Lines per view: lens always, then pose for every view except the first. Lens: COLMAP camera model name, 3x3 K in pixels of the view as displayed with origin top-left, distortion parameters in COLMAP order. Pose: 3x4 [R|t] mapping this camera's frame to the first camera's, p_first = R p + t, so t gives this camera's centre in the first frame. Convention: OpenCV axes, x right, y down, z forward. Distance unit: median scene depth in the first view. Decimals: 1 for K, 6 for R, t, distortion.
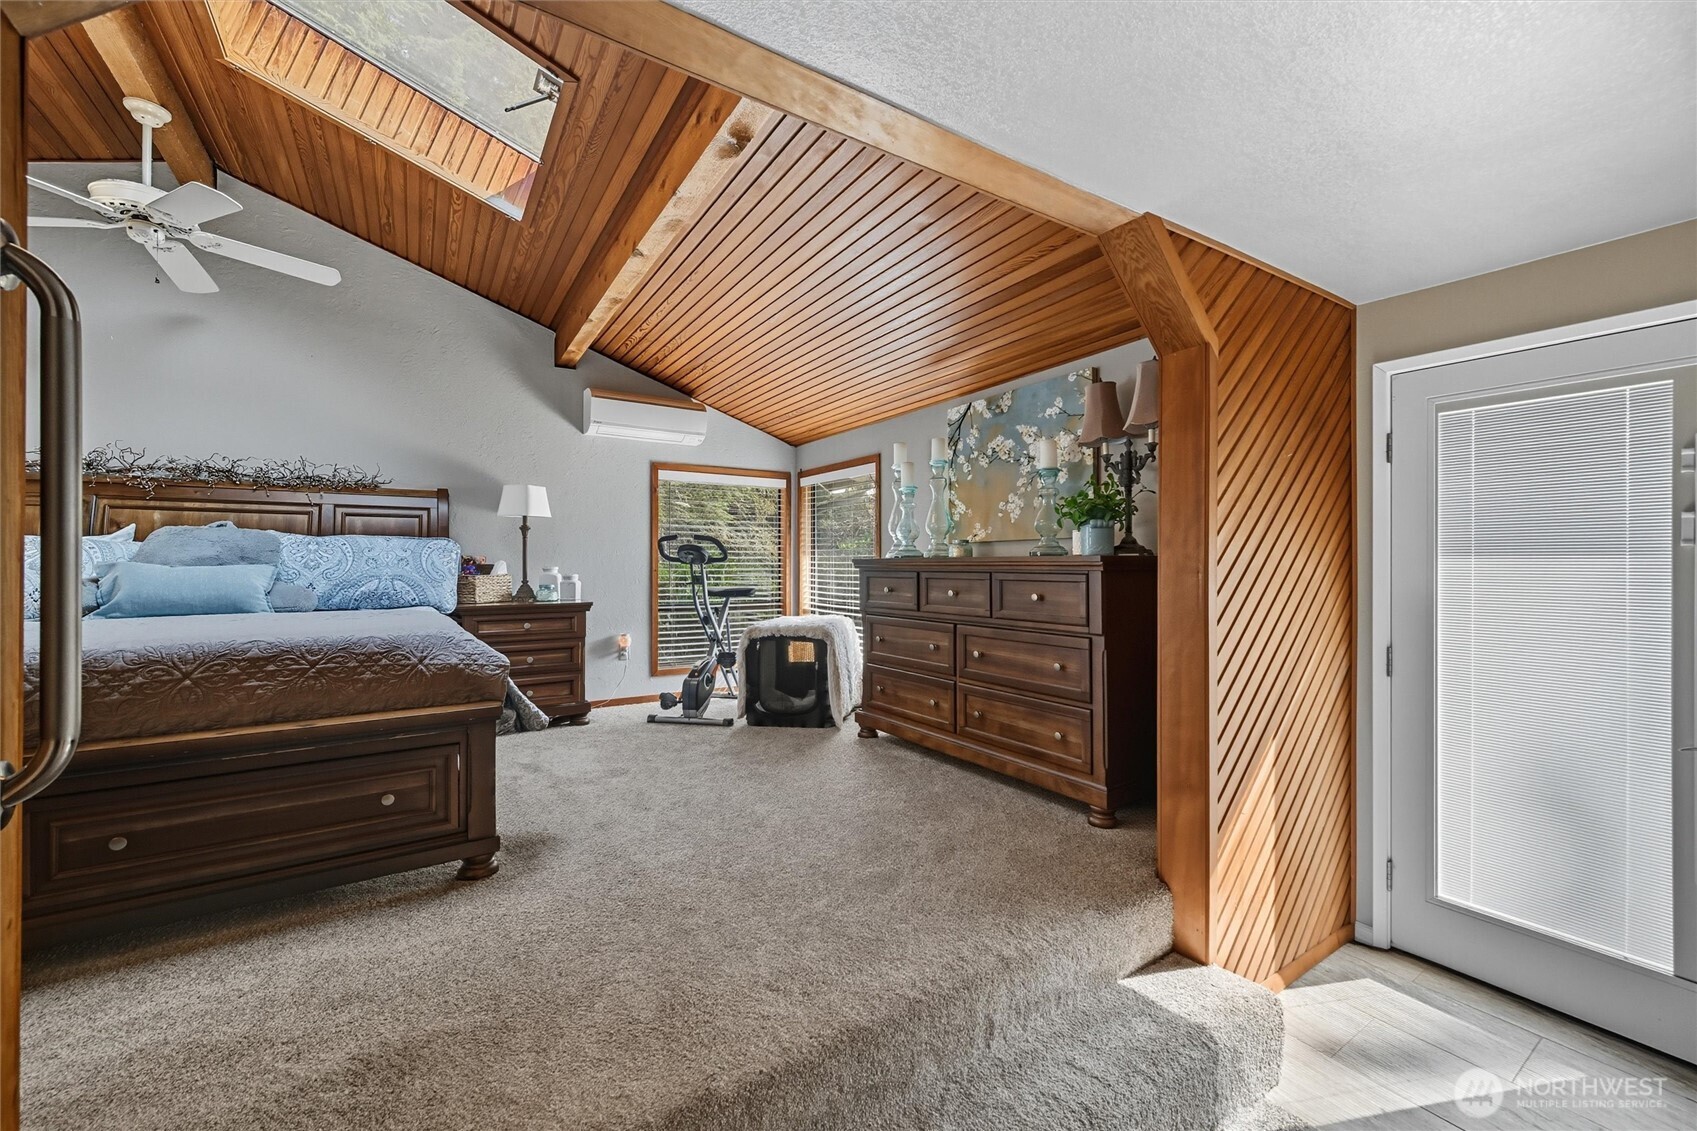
lens RADIAL K [[676.0, 0, 847.0], [0, 676.0, 563.0], [0, 0, 1]] dist [-0.002261, -0.000220]
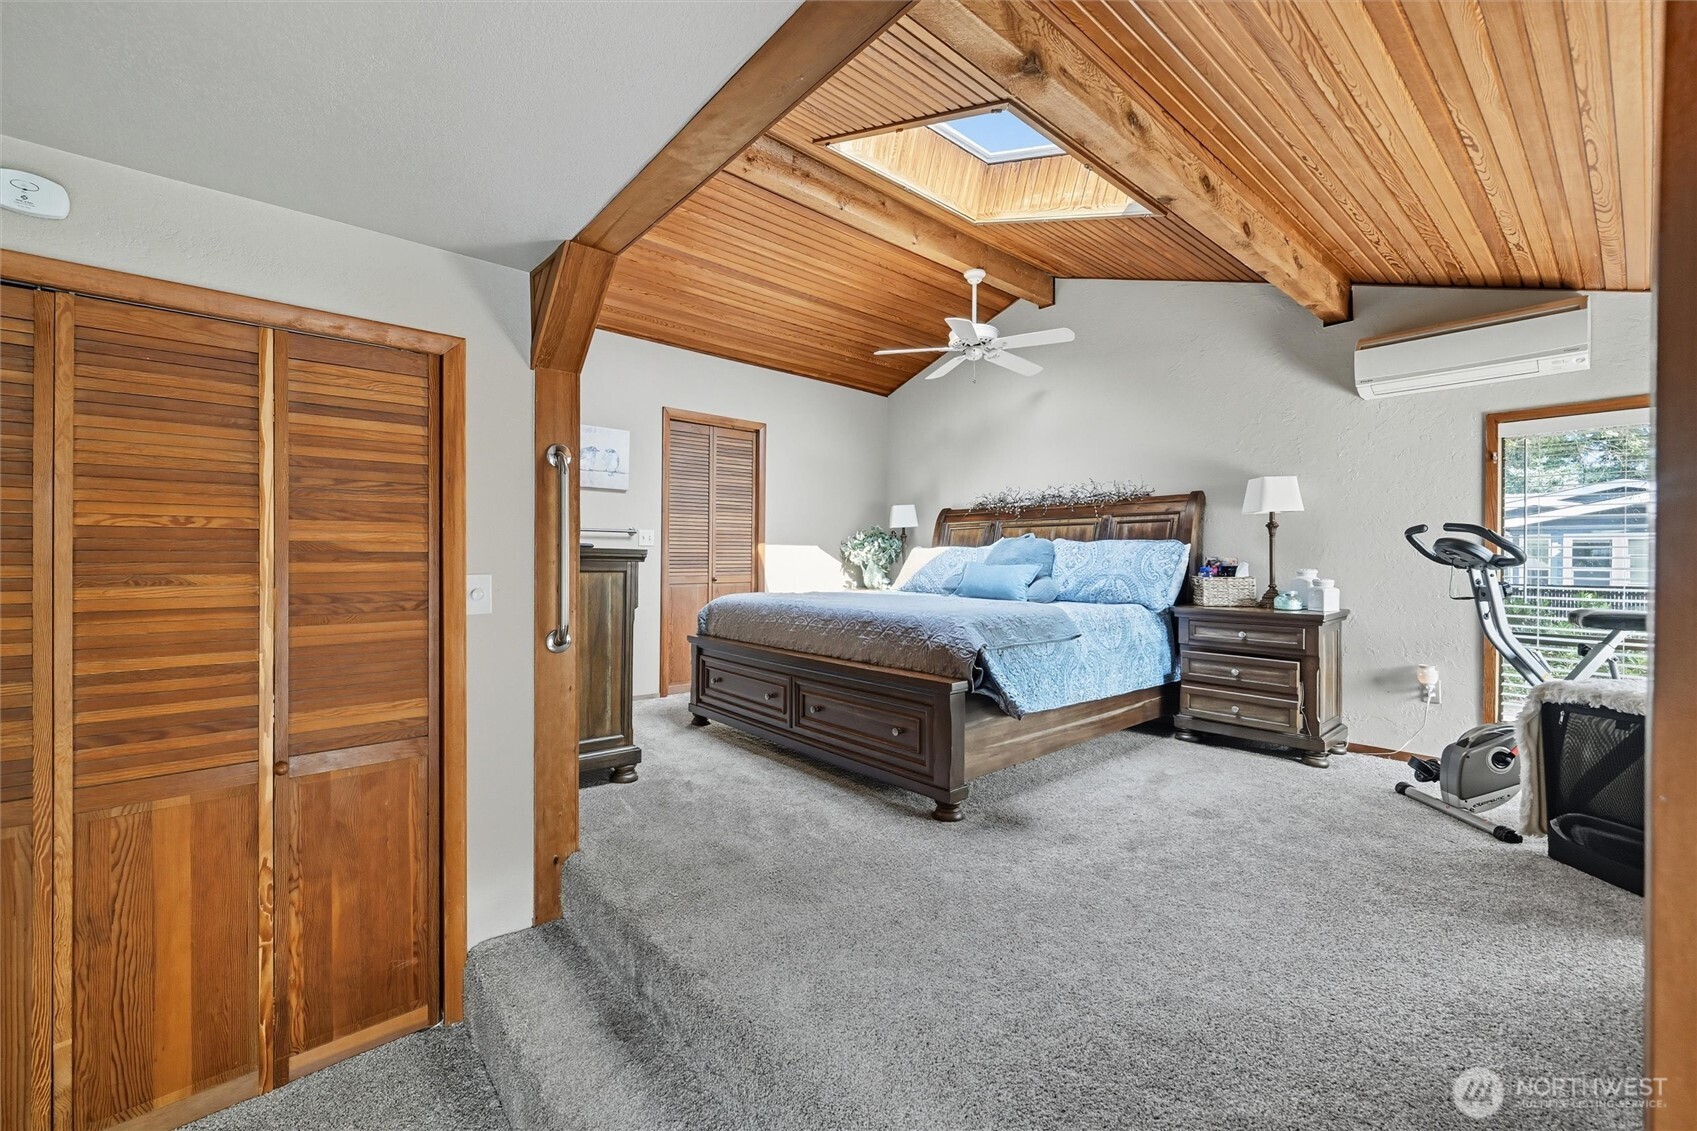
lens RADIAL K [[676.0, 0, 844.3], [0, 676.0, 562.1], [0, 0, 1]] dist [-0.002261, -0.000220]
pose [[0.129540, 0.003225, -0.991569, 0.340968], [-0.005494, 0.999982, 0.002535, -0.002811], [0.991559, 0.005119, 0.129555, 0.346182]]
